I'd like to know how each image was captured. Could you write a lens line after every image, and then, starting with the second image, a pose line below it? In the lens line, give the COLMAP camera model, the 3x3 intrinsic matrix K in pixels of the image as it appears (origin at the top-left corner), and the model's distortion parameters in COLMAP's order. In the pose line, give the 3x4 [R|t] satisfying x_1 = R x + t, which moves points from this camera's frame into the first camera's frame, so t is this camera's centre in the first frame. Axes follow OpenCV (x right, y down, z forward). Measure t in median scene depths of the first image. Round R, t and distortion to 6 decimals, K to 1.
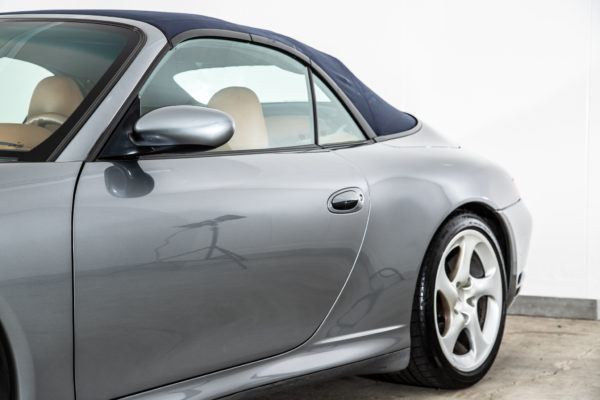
lens RADIAL K [[1223.1, 0, 303.0], [0, 1223.1, 202.3], [0, 0, 1]] dist [0.336656, 0.000000]
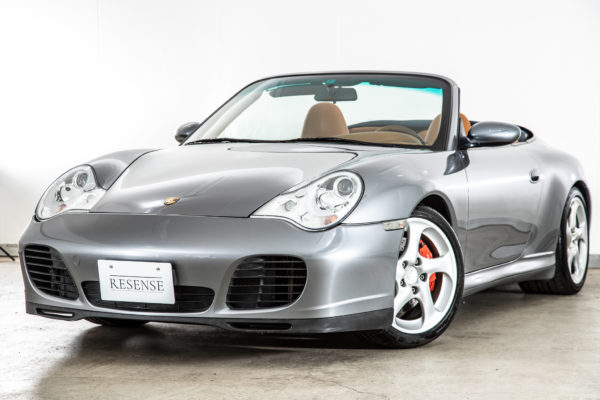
lens RADIAL K [[1503.9, 0, 300.6], [0, 1503.9, 197.6], [0, 0, 1]] dist [0.424766, 0.000000]
pose [[0.978817, -0.005027, 0.204675, -0.662032], [0.010279, 0.999644, -0.024606, 0.071444], [-0.204479, 0.026189, 0.978521, -0.939811]]
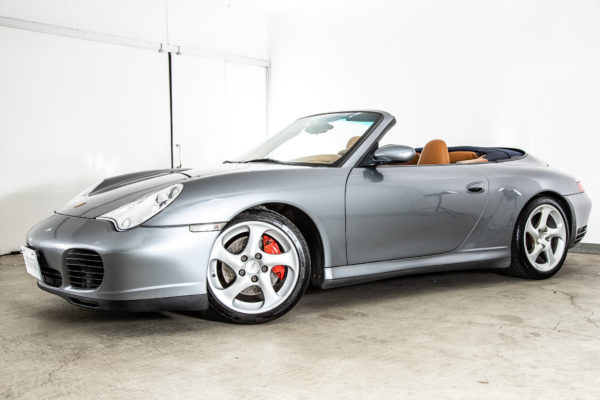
lens RADIAL K [[666.9, 0, 305.9], [0, 666.9, 195.9], [0, 0, 1]] dist [0.068304, 0.000000]
pose [[0.945890, 0.007651, -0.324396, 0.124916], [-0.014869, 0.999694, -0.019778, 0.038202], [0.324146, 0.023532, 0.945714, -0.220653]]
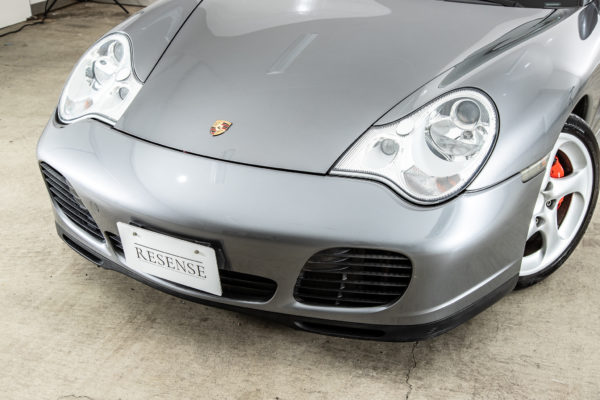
lens RADIAL K [[801.0, 0, 295.7], [0, 801.0, 206.2], [0, 0, 1]] dist [0.133536, 0.000000]
pose [[0.990222, -0.045733, 0.131795, -0.504532], [-0.004441, 0.933924, 0.357443, -0.116817], [-0.139433, -0.354533, 0.924589, 0.007832]]
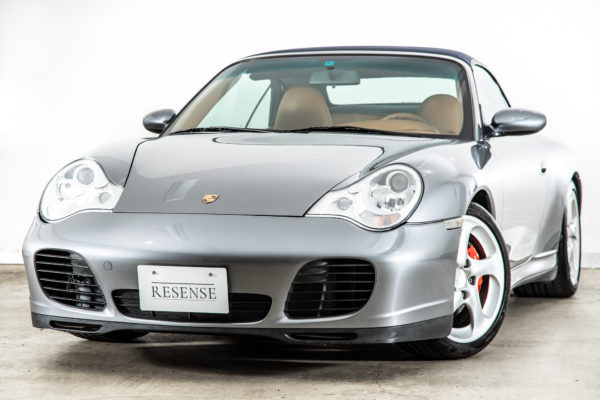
lens RADIAL K [[1744.9, 0, 295.9], [0, 1744.9, 205.8], [0, 0, 1]] dist [0.717581, 0.000000]
pose [[0.941355, -0.013801, 0.337137, -0.936727], [0.019304, 0.999729, -0.012977, 0.064410], [-0.336866, 0.018724, 0.941366, -0.939013]]
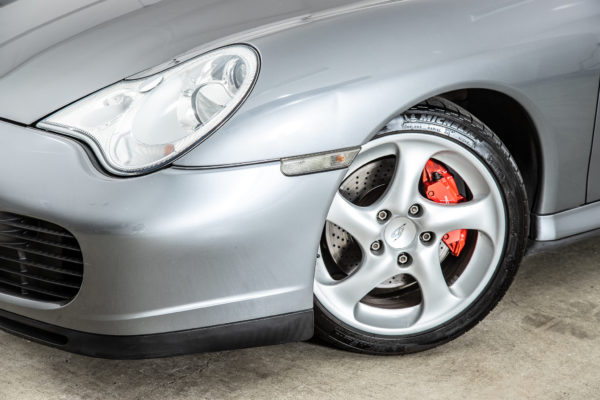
lens RADIAL K [[1265.2, 0, 303.0], [0, 1265.2, 206.1], [0, 0, 1]] dist [0.360459, 0.000000]
pose [[0.966436, 0.103285, -0.235232, -0.109260], [-0.038516, 0.963528, 0.264823, -0.090580], [0.254005, -0.246874, 0.935166, -0.103454]]
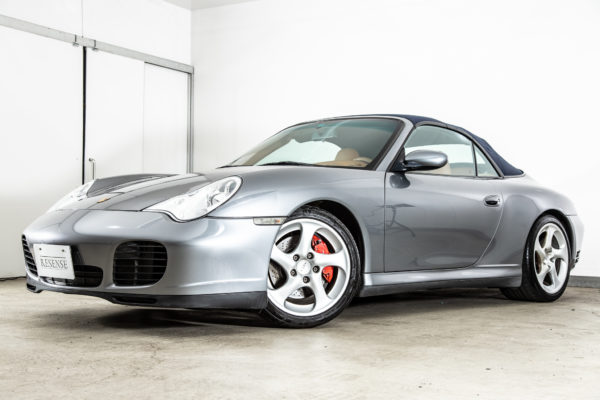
lens RADIAL K [[857.1, 0, 298.3], [0, 857.1, 198.7], [0, 0, 1]] dist [0.166436, 0.000000]
pose [[0.991067, 0.011886, -0.132833, -0.090133], [-0.024509, 0.995289, -0.093805, 0.130904], [0.131093, 0.096222, 0.986689, -0.480316]]
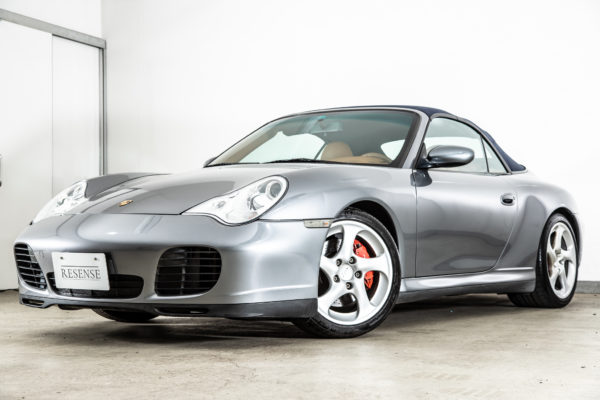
lens RADIAL K [[1090.0, 0, 297.0], [0, 1090.0, 194.3], [0, 0, 1]] dist [0.285777, 0.000000]
pose [[0.999834, 0.001576, 0.018166, -0.305434], [0.000204, 0.995225, -0.097609, 0.148992], [-0.018233, 0.097596, 0.995059, -0.689340]]
